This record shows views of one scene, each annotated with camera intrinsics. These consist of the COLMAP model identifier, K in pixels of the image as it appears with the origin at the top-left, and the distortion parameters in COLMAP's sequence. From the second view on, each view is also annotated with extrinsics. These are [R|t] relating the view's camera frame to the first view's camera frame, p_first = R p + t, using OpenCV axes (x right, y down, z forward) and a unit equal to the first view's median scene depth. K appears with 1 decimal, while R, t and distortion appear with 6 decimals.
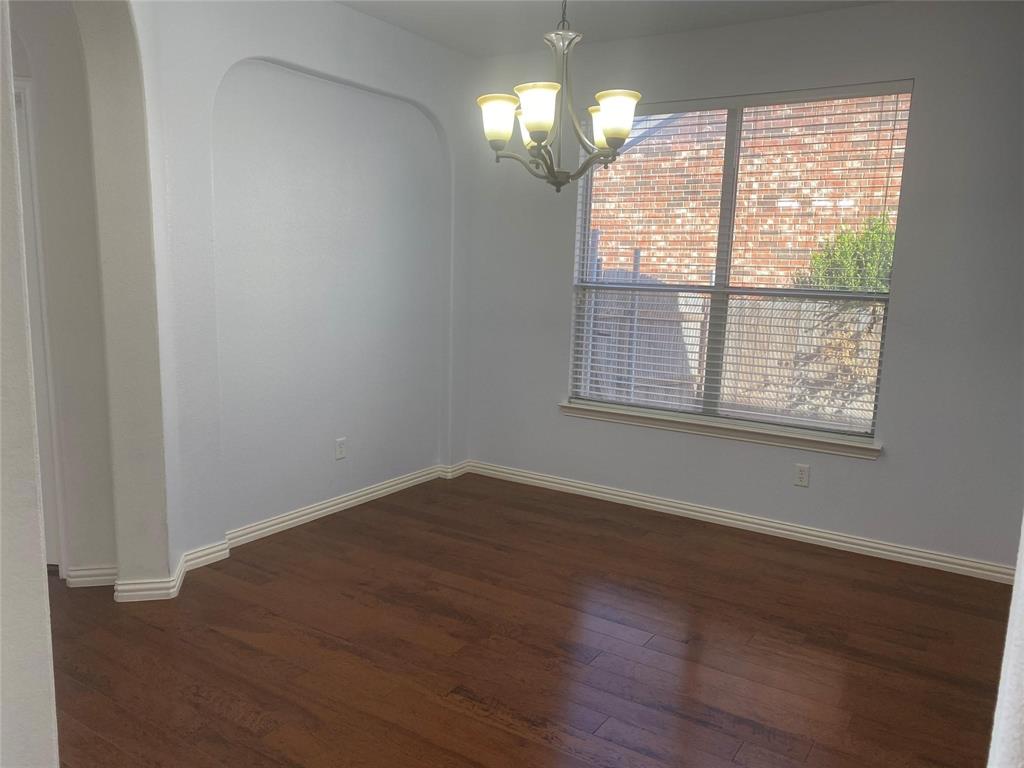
lens RADIAL K [[785.6, 0, 511.3], [0, 785.6, 393.7], [0, 0, 1]] dist [0.003063, 0.006616]
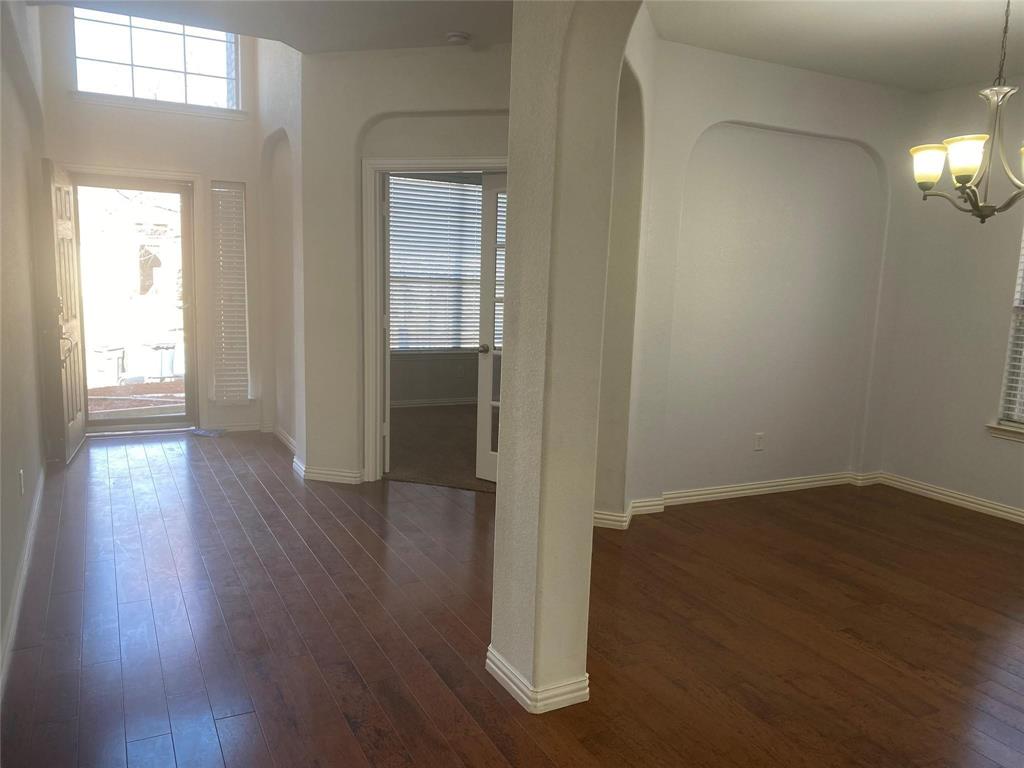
lens RADIAL K [[785.6, 0, 503.0], [0, 785.6, 391.6], [0, 0, 1]] dist [0.003063, 0.006616]
pose [[0.864285, 0.080736, -0.496480, 0.038628], [-0.092743, 0.995690, 0.000466, 0.046133], [0.494378, 0.045642, 0.868048, -0.289706]]
